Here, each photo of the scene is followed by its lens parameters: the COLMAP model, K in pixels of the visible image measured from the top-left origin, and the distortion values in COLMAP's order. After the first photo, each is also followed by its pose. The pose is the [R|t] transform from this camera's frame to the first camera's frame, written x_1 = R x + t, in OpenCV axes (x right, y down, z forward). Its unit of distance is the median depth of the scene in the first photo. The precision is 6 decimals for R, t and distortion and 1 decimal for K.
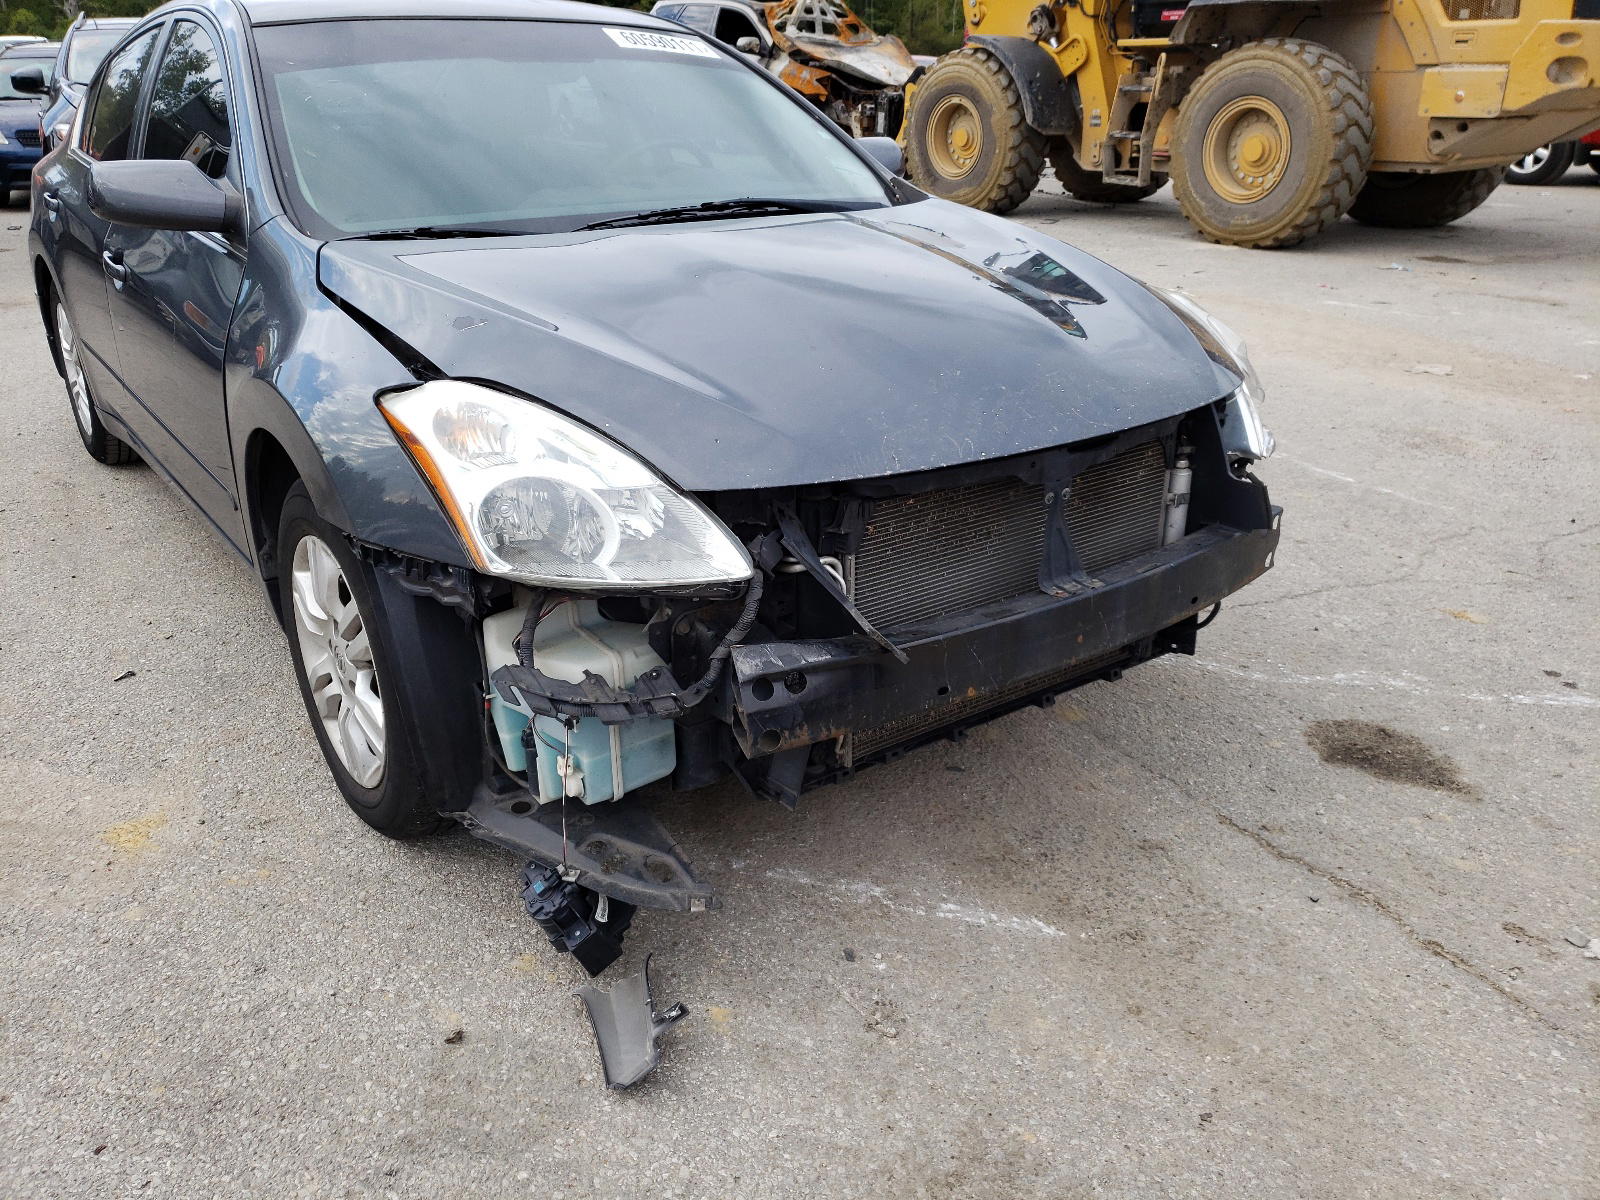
lens RADIAL K [[1233.3, 0, 794.9], [0, 1233.3, 597.9], [0, 0, 1]] dist [0.010847, 0.008044]
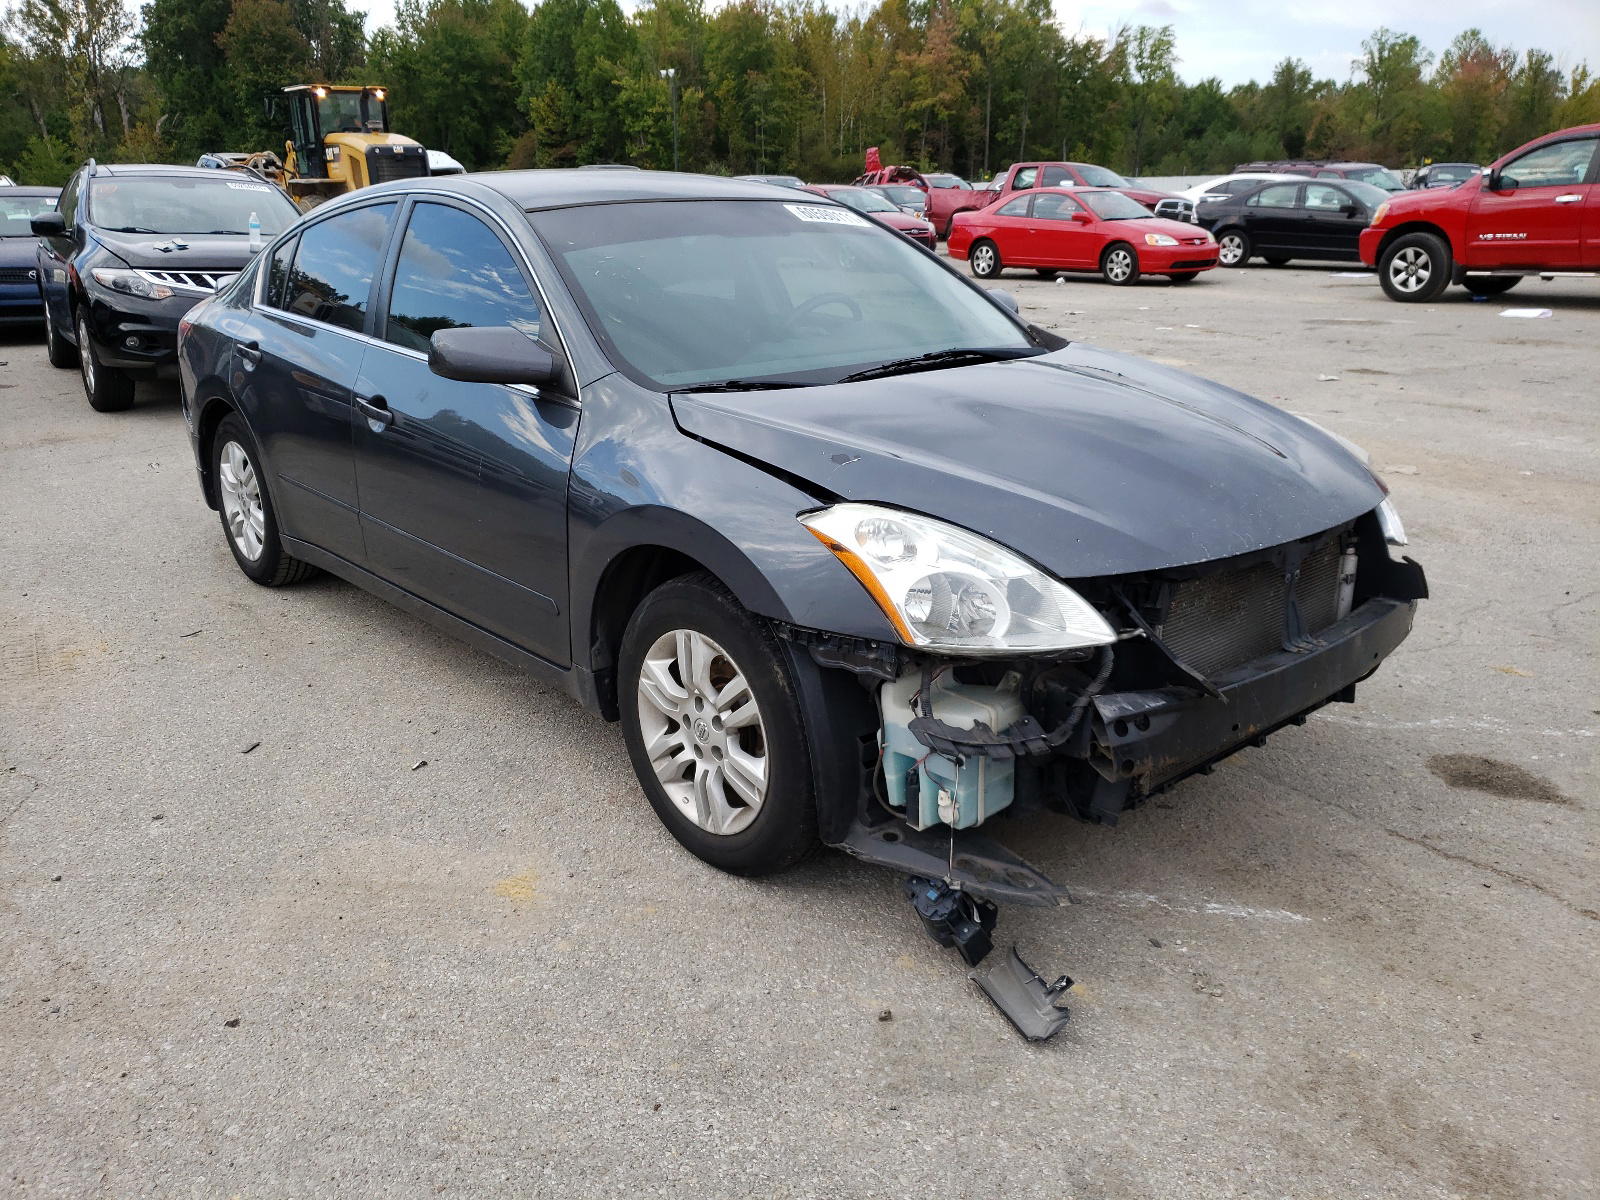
lens RADIAL K [[1241.2, 0, 808.0], [0, 1241.2, 604.4], [0, 0, 1]] dist [-0.005782, 0.053491]
pose [[0.995519, -0.032729, 0.088716, -0.403000], [0.039915, 0.995958, -0.080469, 0.031666], [-0.085724, 0.083650, 0.992801, -0.255444]]
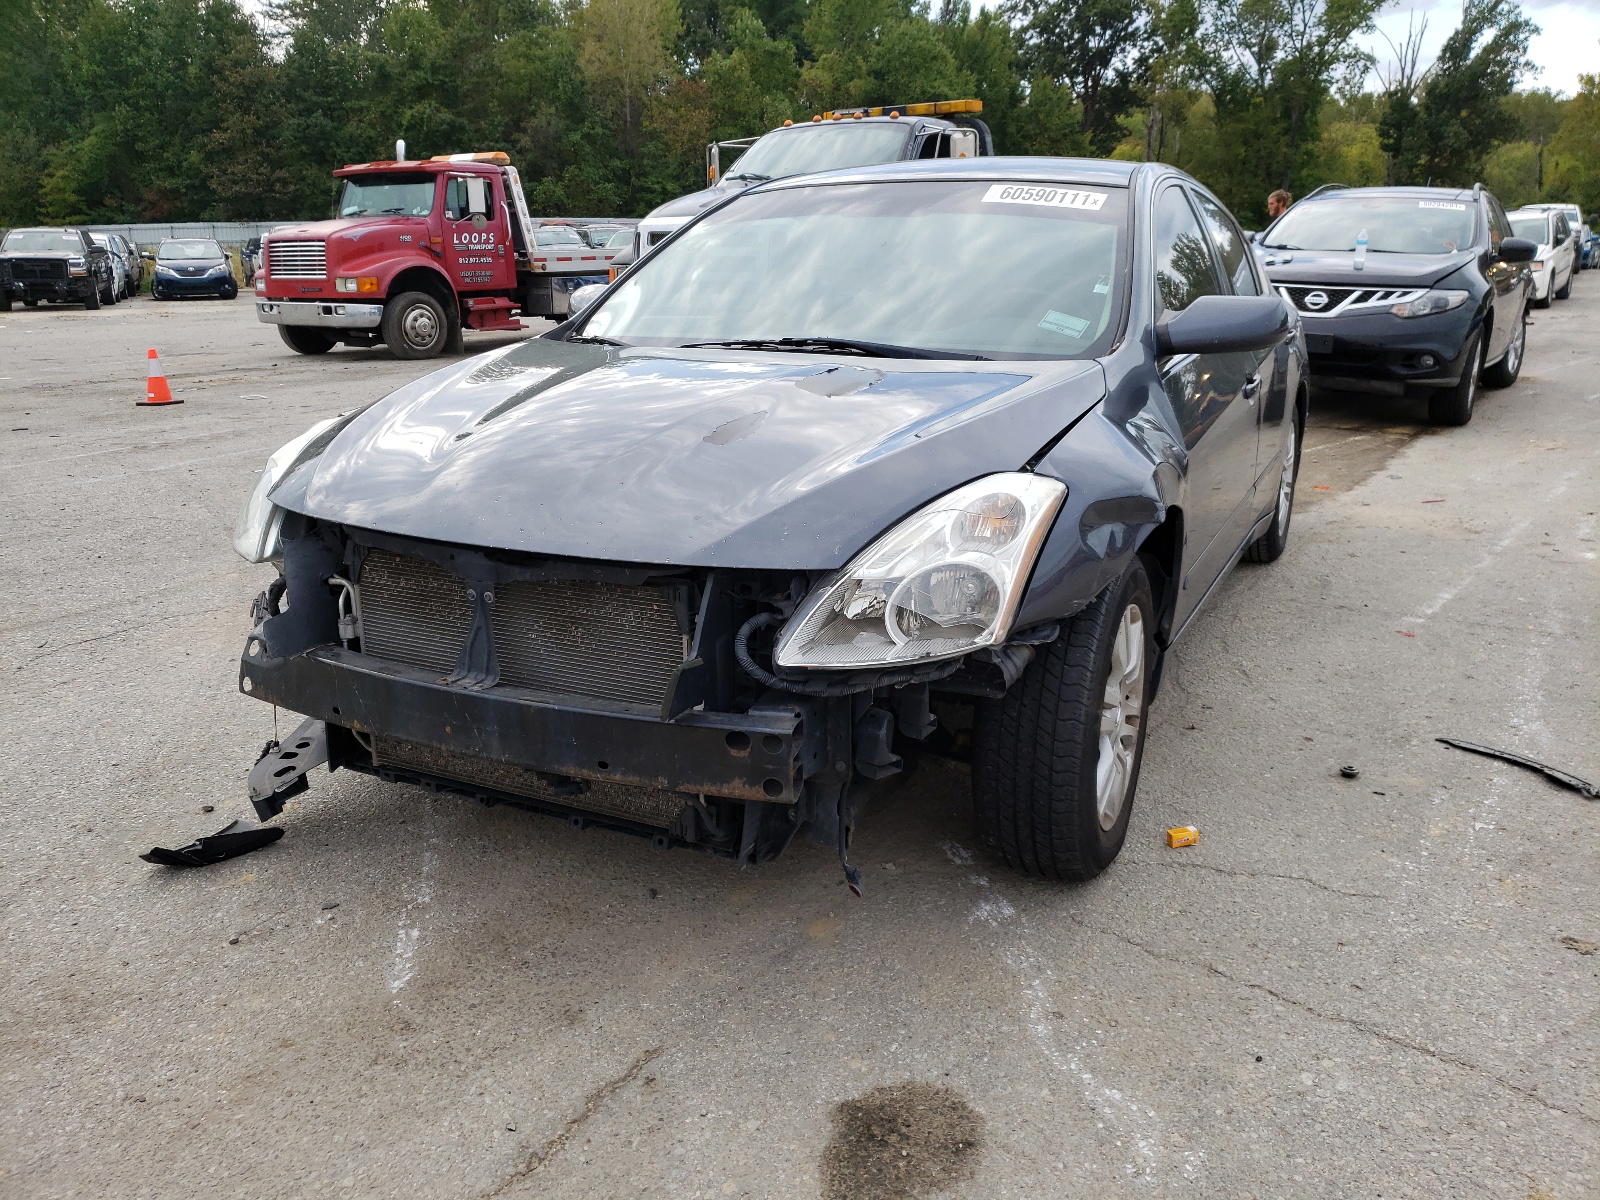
lens RADIAL K [[1233.3, 0, 794.9], [0, 1233.3, 597.9], [0, 0, 1]] dist [0.010847, 0.008044]
pose [[0.456763, 0.236704, -0.857519, 1.226274], [-0.335054, 0.938741, 0.080655, -0.253946], [0.824080, 0.250475, 0.508090, 0.661604]]
